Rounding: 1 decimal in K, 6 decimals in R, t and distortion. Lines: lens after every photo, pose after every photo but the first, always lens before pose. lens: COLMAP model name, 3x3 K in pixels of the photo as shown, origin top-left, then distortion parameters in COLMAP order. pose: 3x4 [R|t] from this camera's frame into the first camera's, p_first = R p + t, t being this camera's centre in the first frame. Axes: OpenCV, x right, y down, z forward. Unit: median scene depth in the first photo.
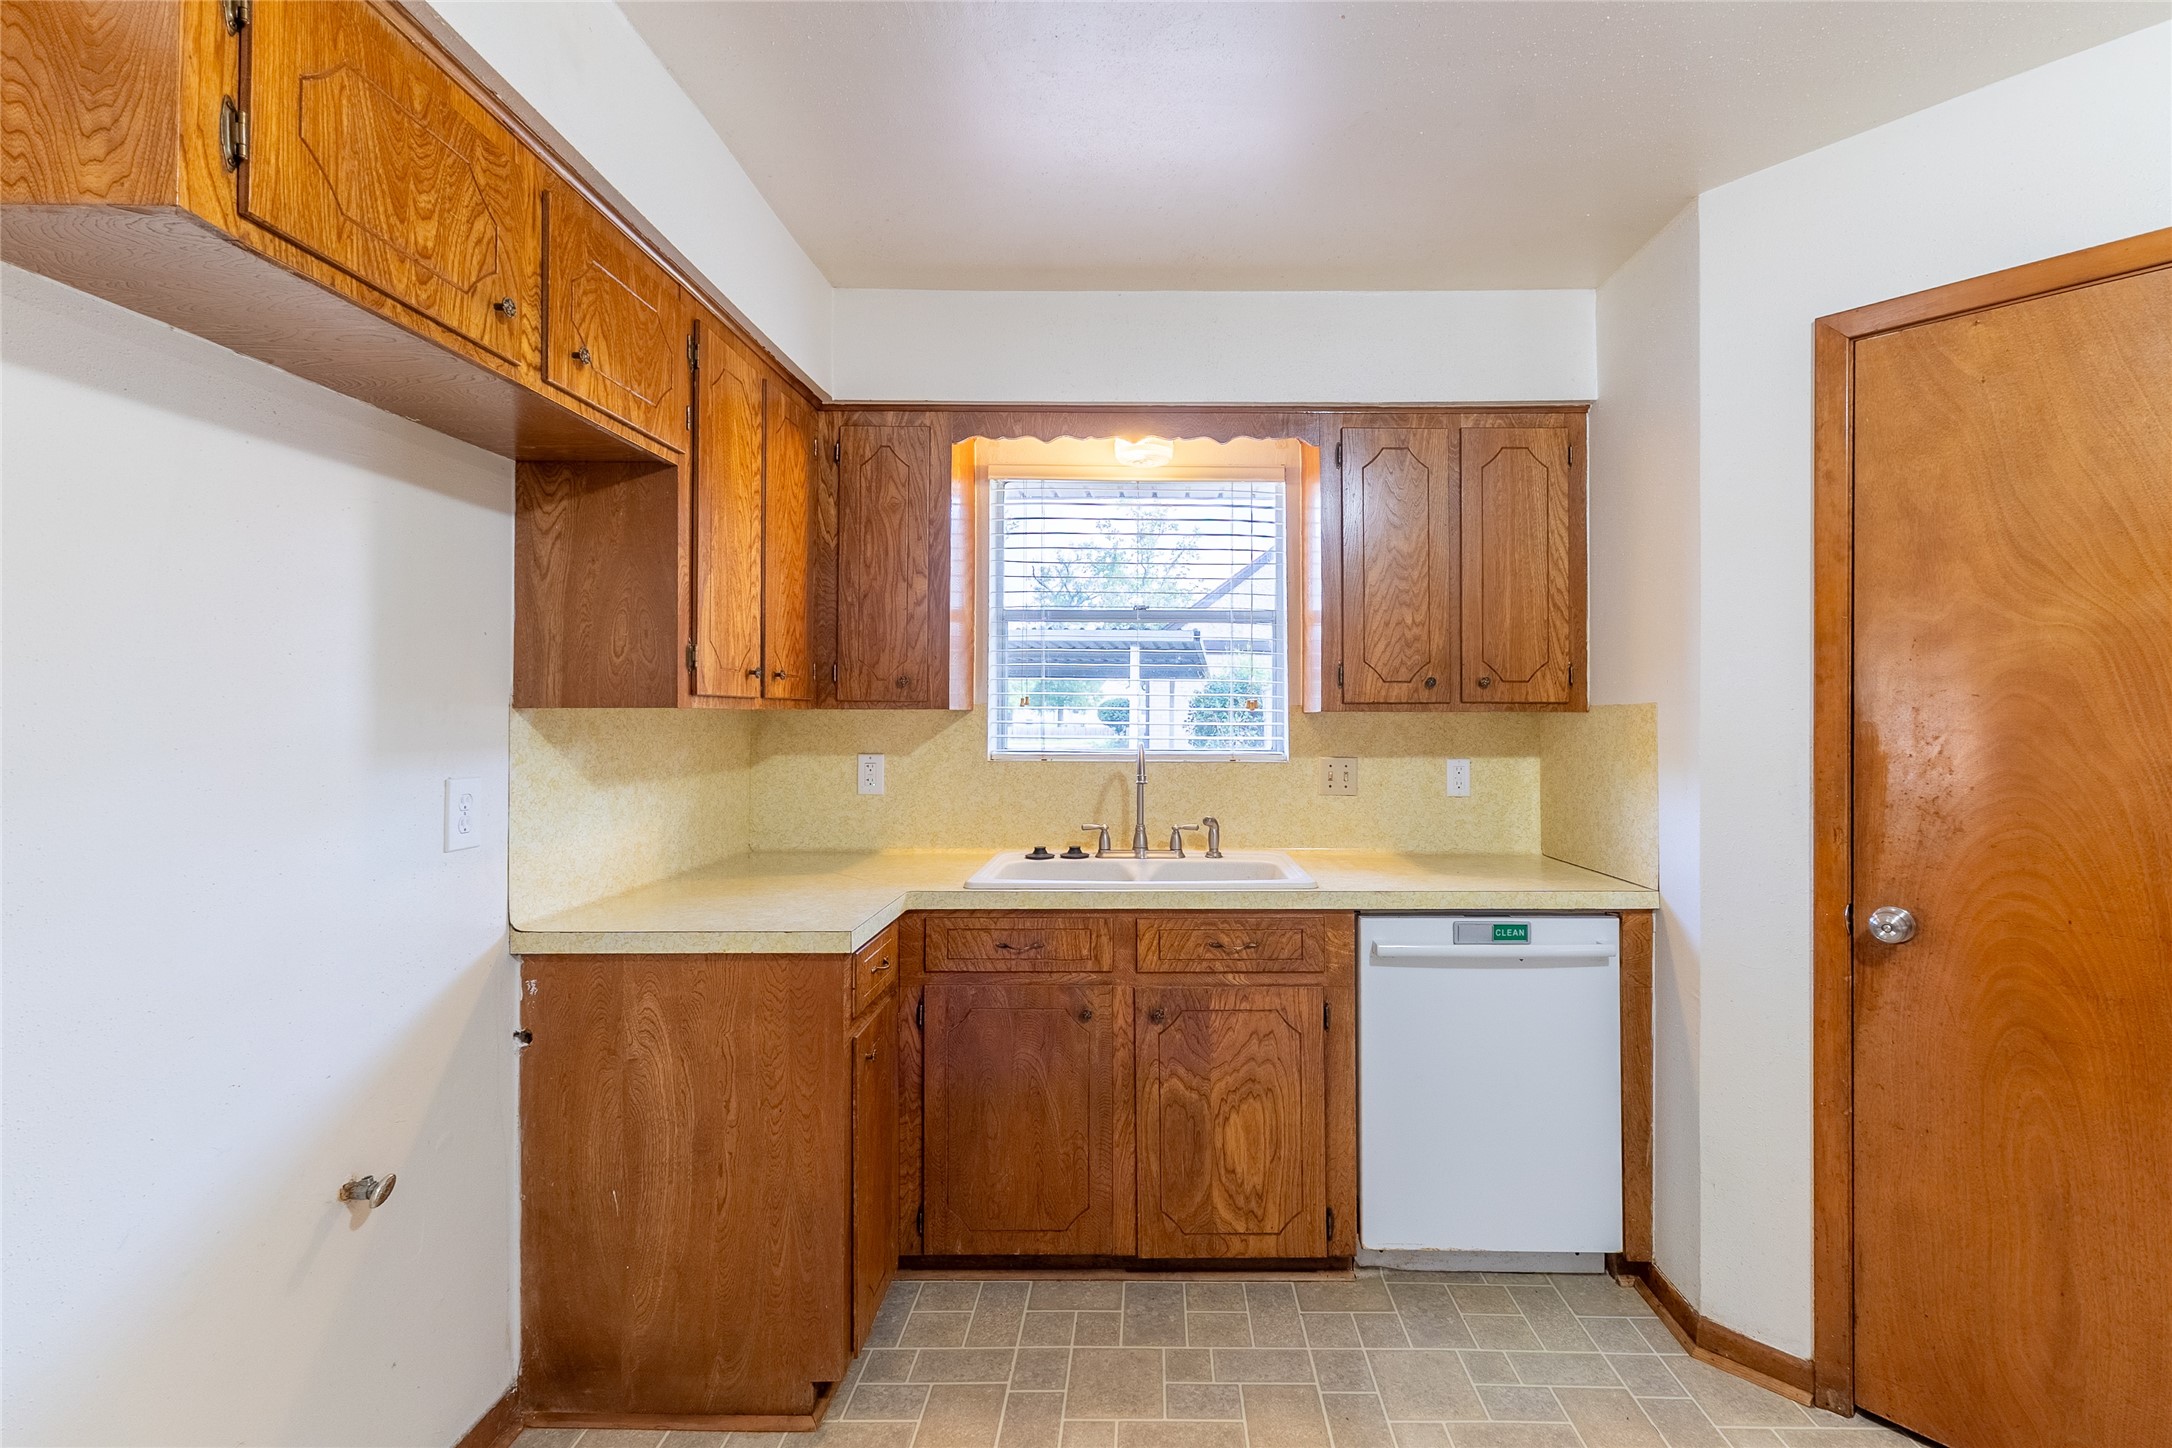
lens RADIAL K [[953.4, 0, 1151.9], [0, 953.4, 704.6], [0, 0, 1]] dist [0.002982, 0.000909]
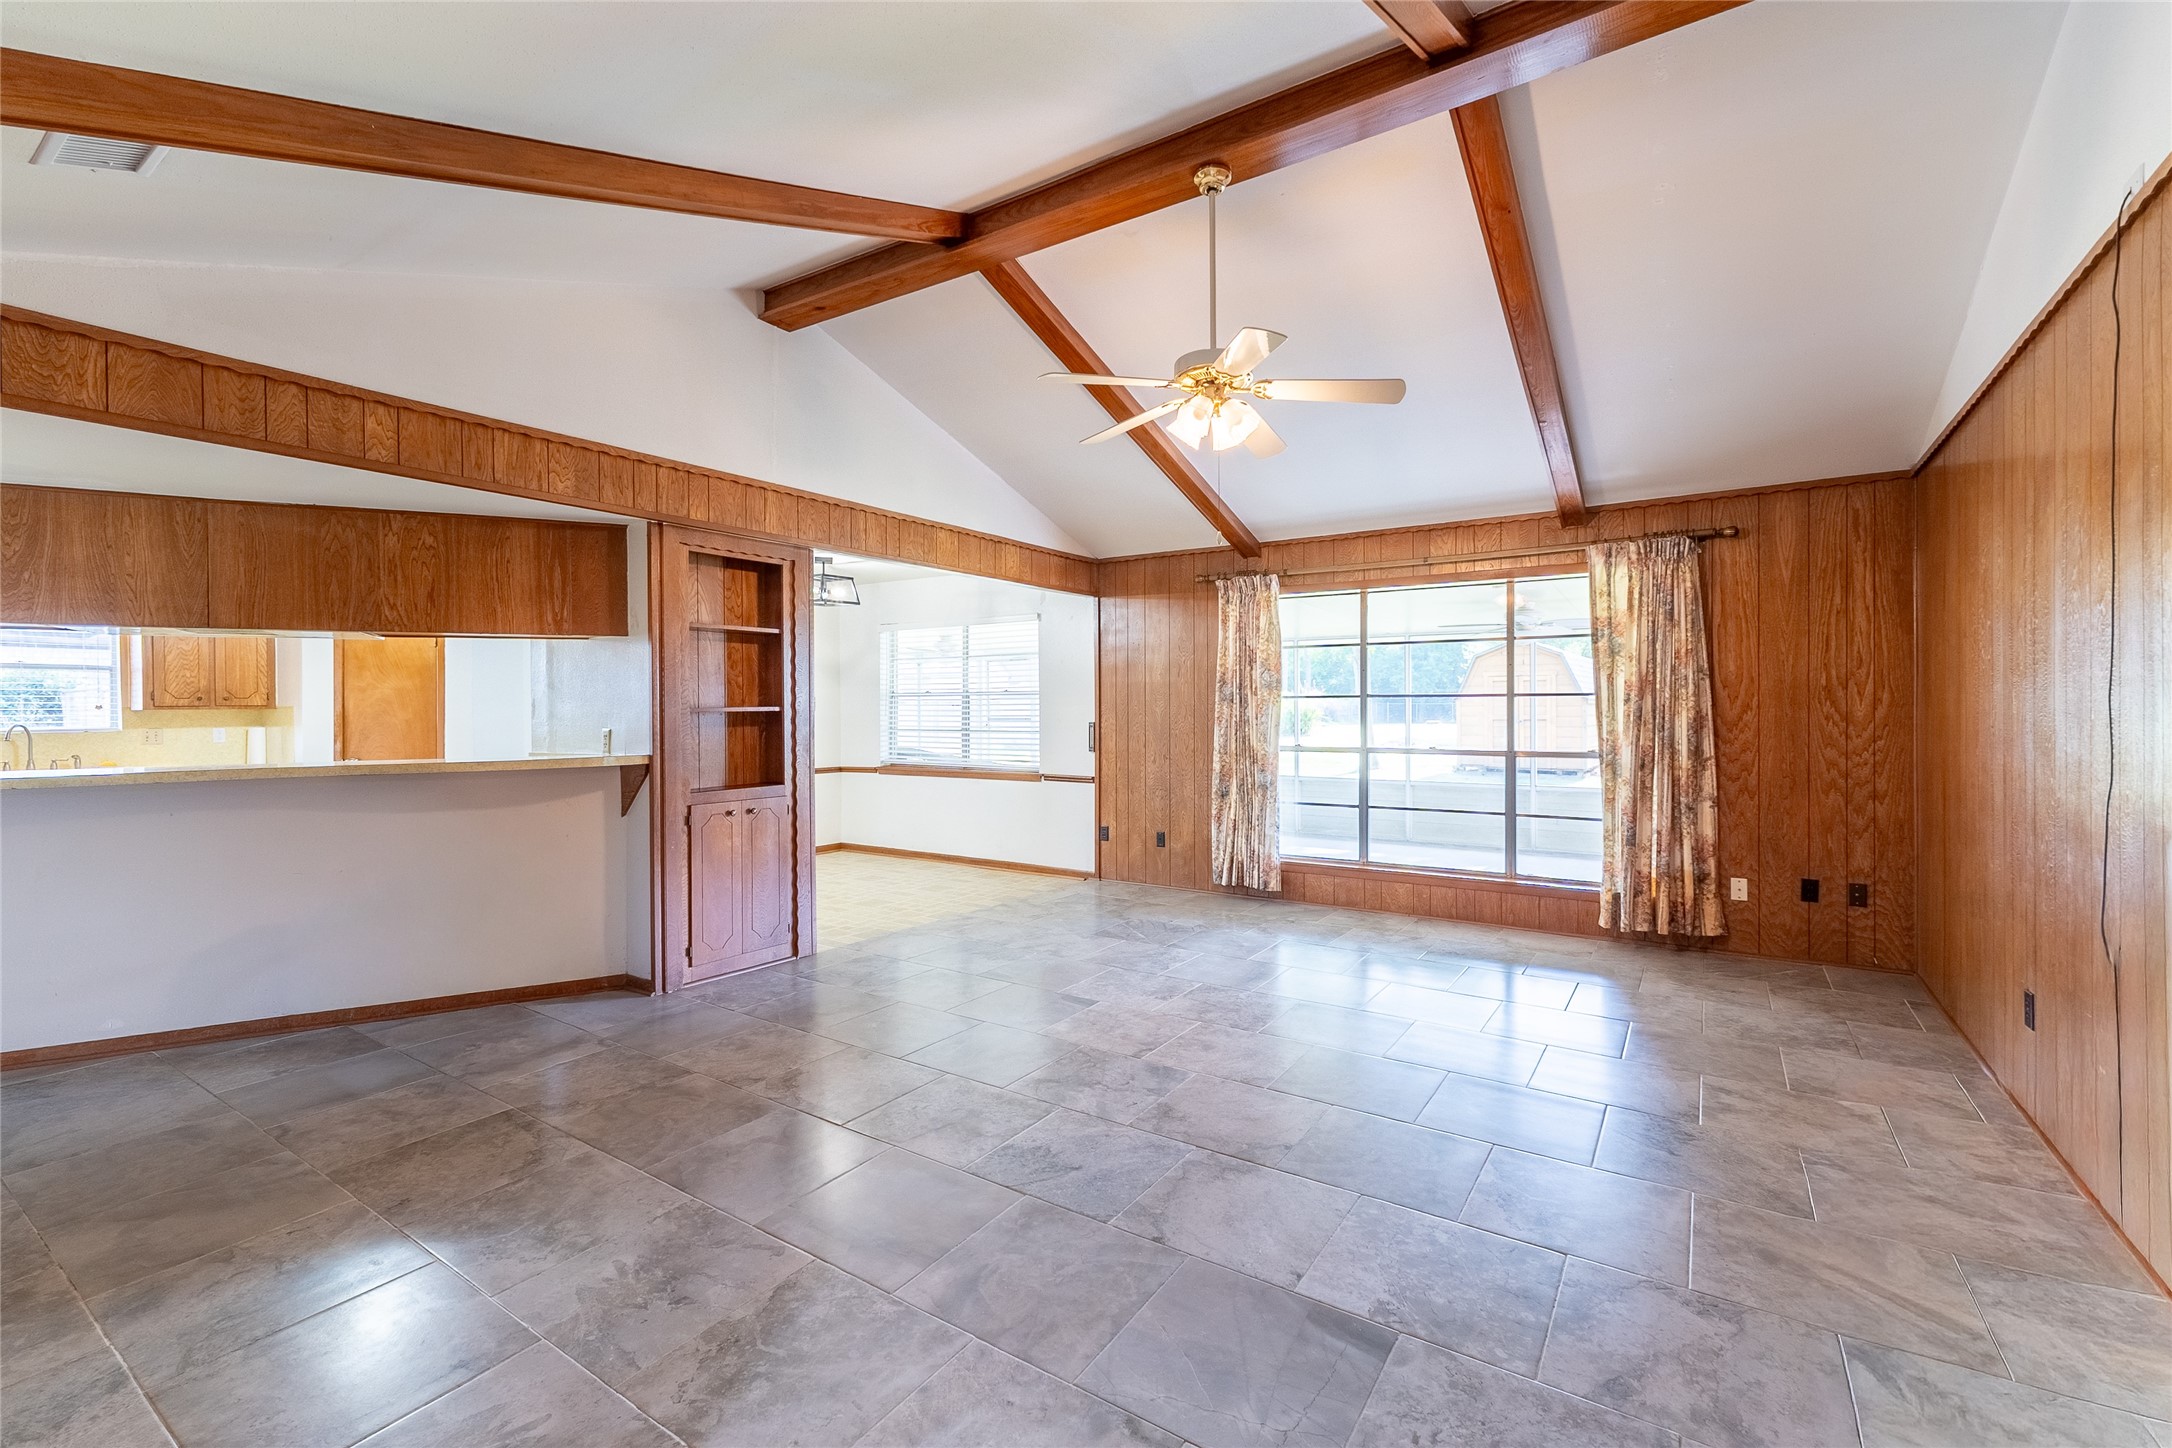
lens RADIAL K [[949.4, 0, 1099.1], [0, 949.4, 710.9], [0, 0, 1]] dist [0.003142, 0.000592]
pose [[0.546676, -0.011610, 0.837264, -0.649782], [0.000999, 0.999912, 0.013213, -0.023794], [-0.837344, -0.006387, 0.546640, -2.953018]]
